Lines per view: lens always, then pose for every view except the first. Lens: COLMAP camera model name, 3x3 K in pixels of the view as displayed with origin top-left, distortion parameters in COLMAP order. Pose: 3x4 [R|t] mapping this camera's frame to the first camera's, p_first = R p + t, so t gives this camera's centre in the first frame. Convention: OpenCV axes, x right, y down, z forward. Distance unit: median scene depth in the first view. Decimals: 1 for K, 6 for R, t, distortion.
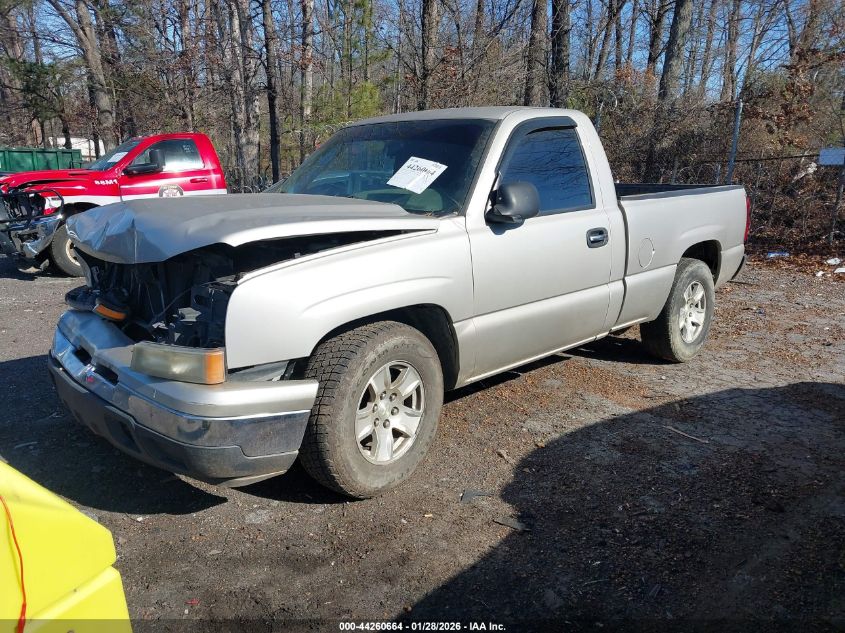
lens RADIAL K [[641.1, 0, 422.5], [0, 641.1, 316.5], [0, 0, 1]] dist [-0.005454, 0.002922]
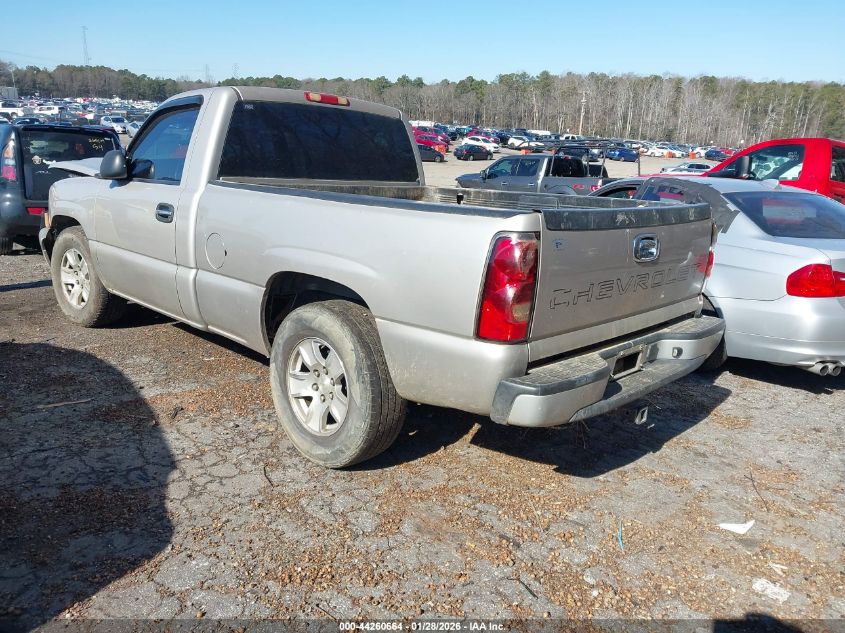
lens RADIAL K [[641.1, 0, 422.5], [0, 641.1, 316.5], [0, 0, 1]] dist [-0.005454, 0.002922]
pose [[0.067142, 0.228736, -0.971170, 1.296933], [-0.300410, 0.932833, 0.198938, -0.288199], [0.951444, 0.278392, 0.131347, 1.270401]]
